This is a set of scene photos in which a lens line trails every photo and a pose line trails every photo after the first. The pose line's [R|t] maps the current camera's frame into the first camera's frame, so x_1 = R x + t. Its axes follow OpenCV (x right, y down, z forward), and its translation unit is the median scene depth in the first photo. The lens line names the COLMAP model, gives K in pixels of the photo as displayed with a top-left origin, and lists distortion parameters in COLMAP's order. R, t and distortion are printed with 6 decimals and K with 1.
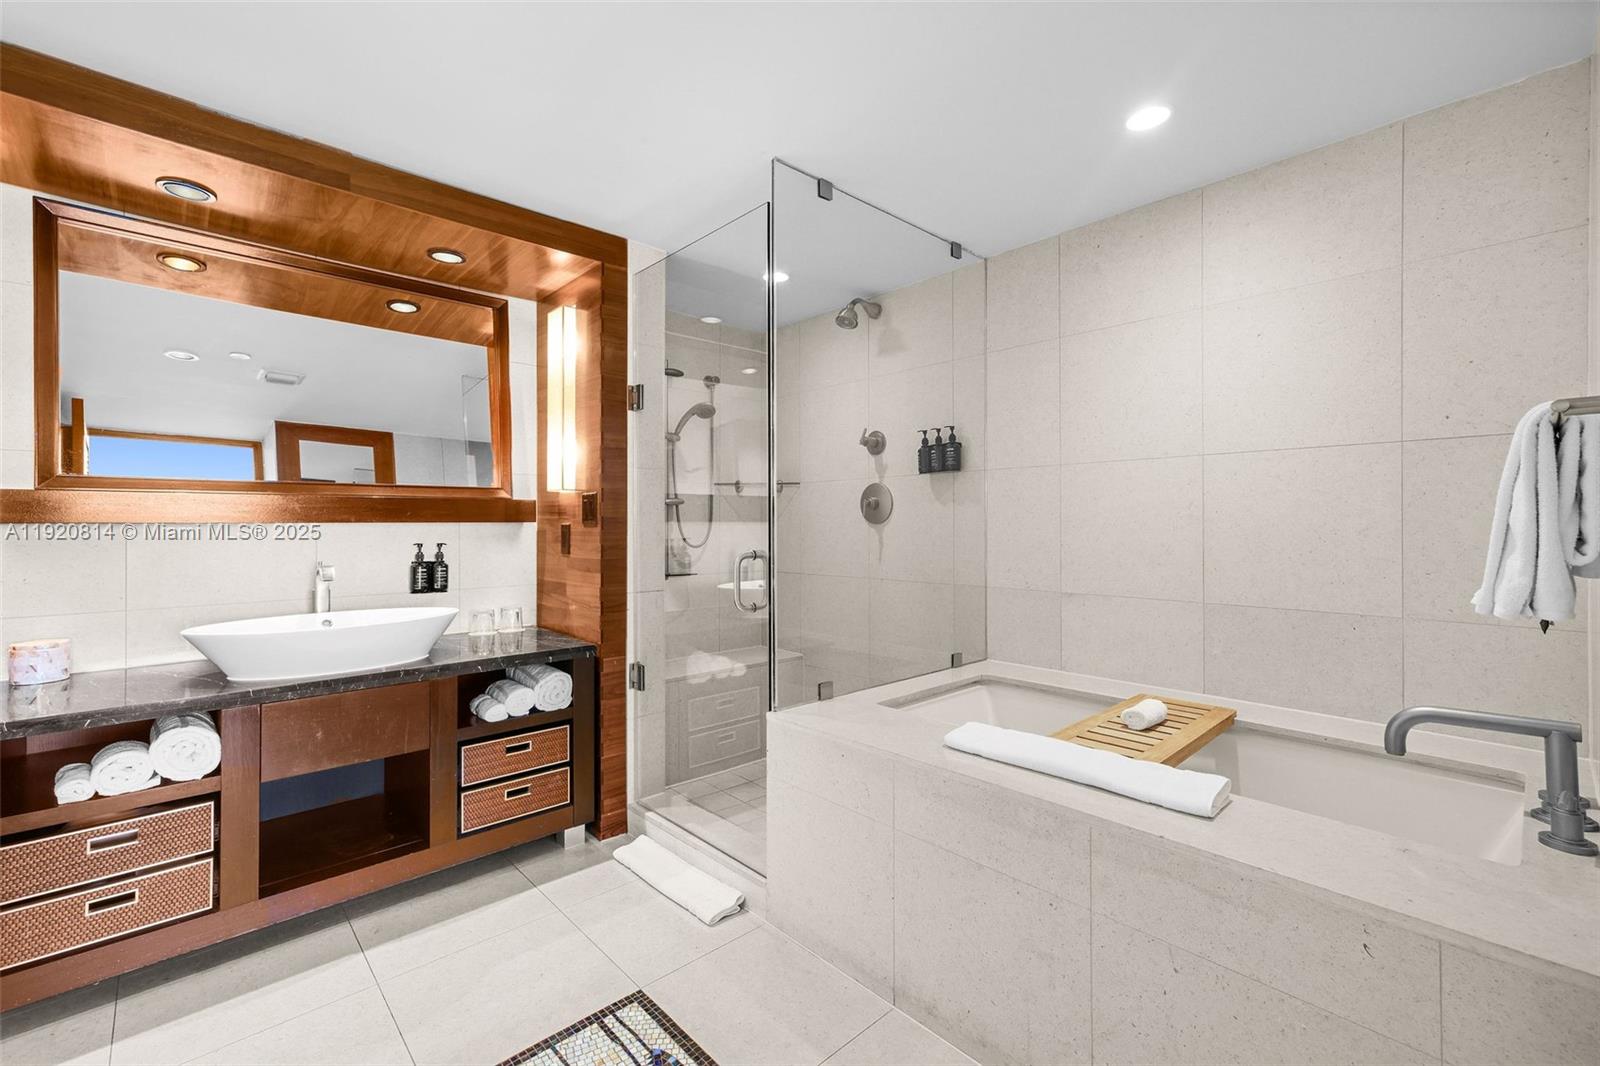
lens RADIAL K [[678.1, 0, 804.5], [0, 678.1, 504.2], [0, 0, 1]] dist [0.003837, 0.001039]
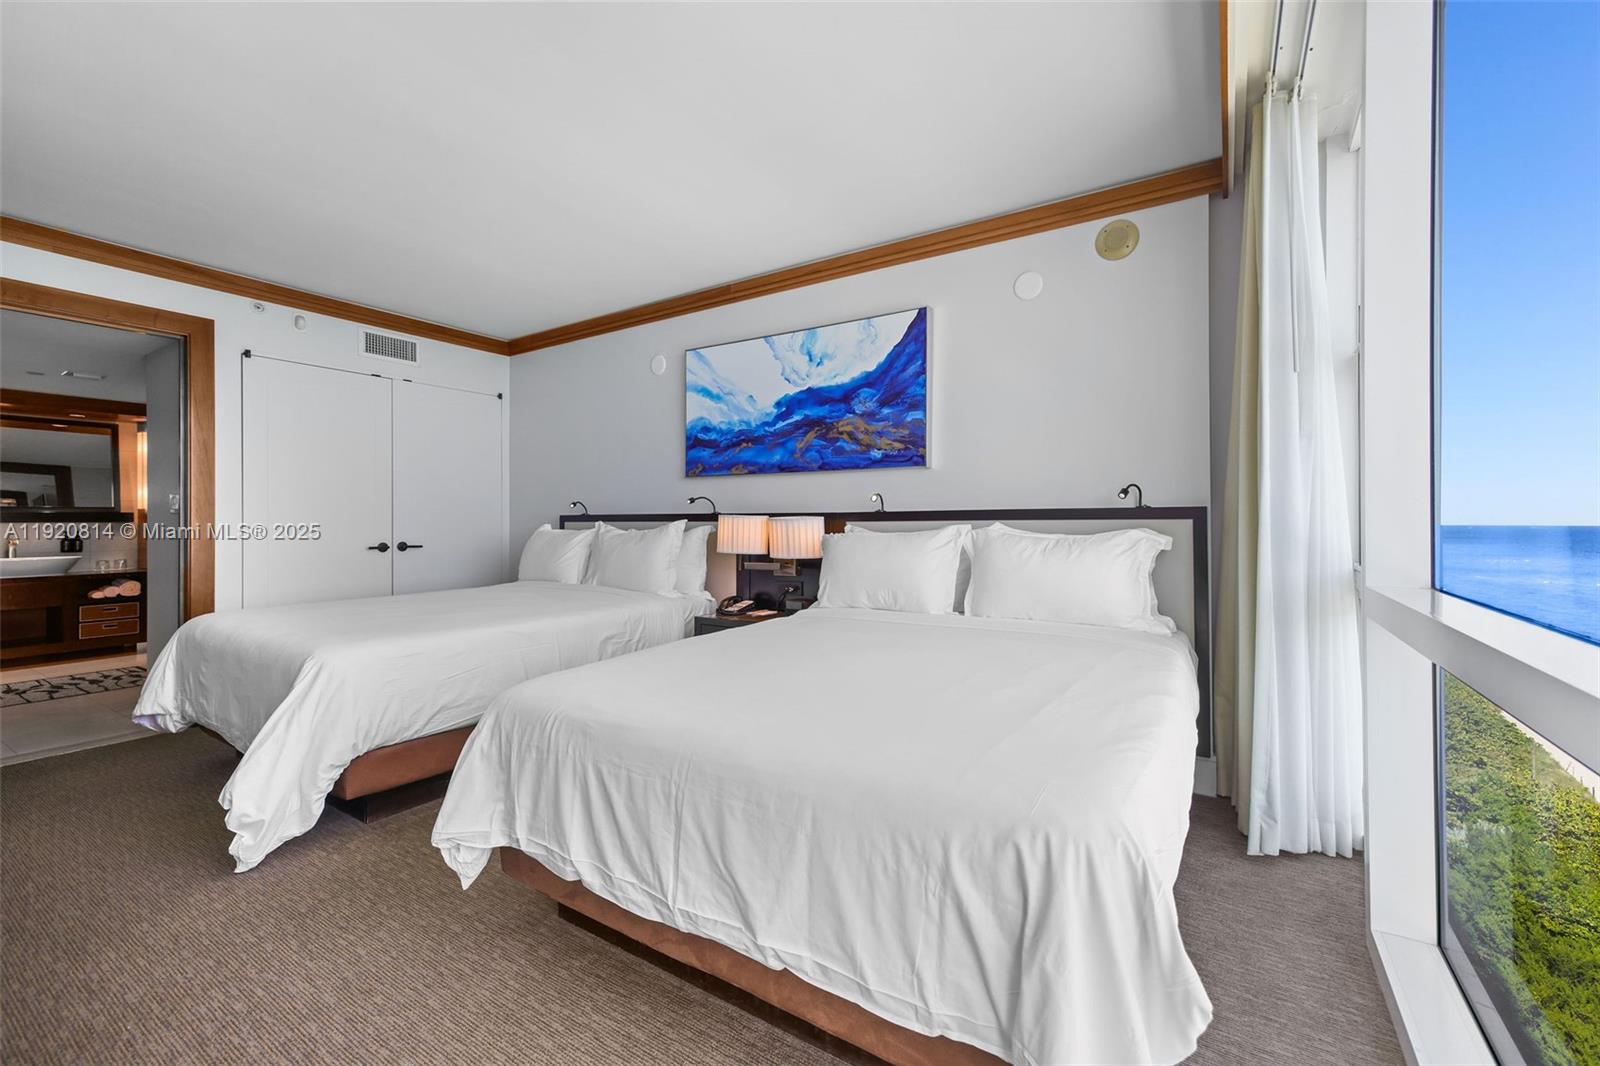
lens RADIAL K [[678.1, 0, 804.5], [0, 678.1, 504.2], [0, 0, 1]] dist [0.003837, 0.001039]
pose [[0.970292, -0.004843, 0.241887, 1.323789], [0.007580, 0.999917, -0.010389, 0.012499], [-0.241817, 0.011914, 0.970249, -1.875422]]
